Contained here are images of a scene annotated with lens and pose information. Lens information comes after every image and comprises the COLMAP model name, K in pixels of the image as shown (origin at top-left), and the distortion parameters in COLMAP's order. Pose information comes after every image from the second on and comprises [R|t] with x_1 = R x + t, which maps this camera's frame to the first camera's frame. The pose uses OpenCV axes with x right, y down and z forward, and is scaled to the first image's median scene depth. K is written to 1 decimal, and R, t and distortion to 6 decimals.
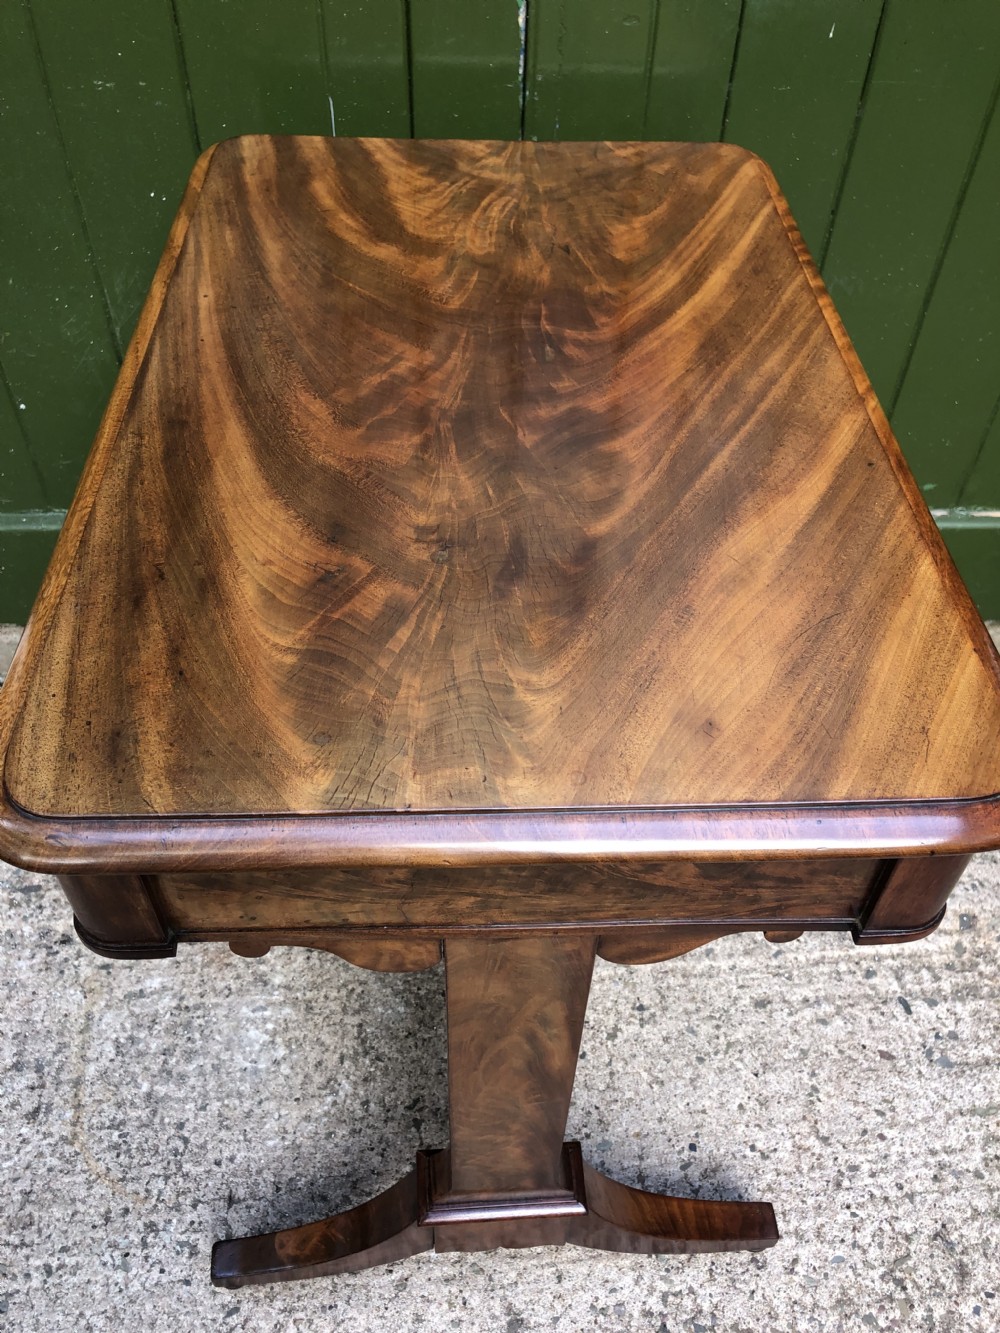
lens RADIAL K [[1100.1, 0, 511.0], [0, 1100.1, 678.1], [0, 0, 1]] dist [-0.008104, 0.032648]
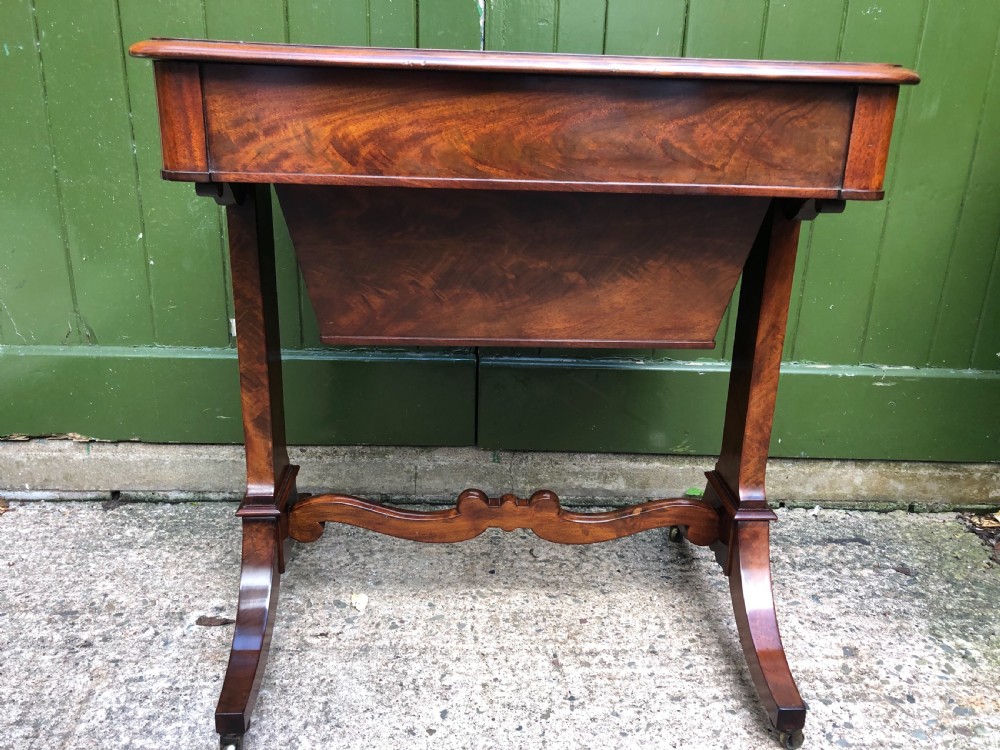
lens RADIAL K [[825.2, 0, 511.0], [0, 825.2, 361.6], [0, 0, 1]] dist [-0.008104, 0.032648]
pose [[0.999909, 0.011298, -0.007320, 0.060974], [-0.013427, 0.876635, -0.480969, 0.434986], [0.000983, 0.481024, 0.876707, 0.080206]]
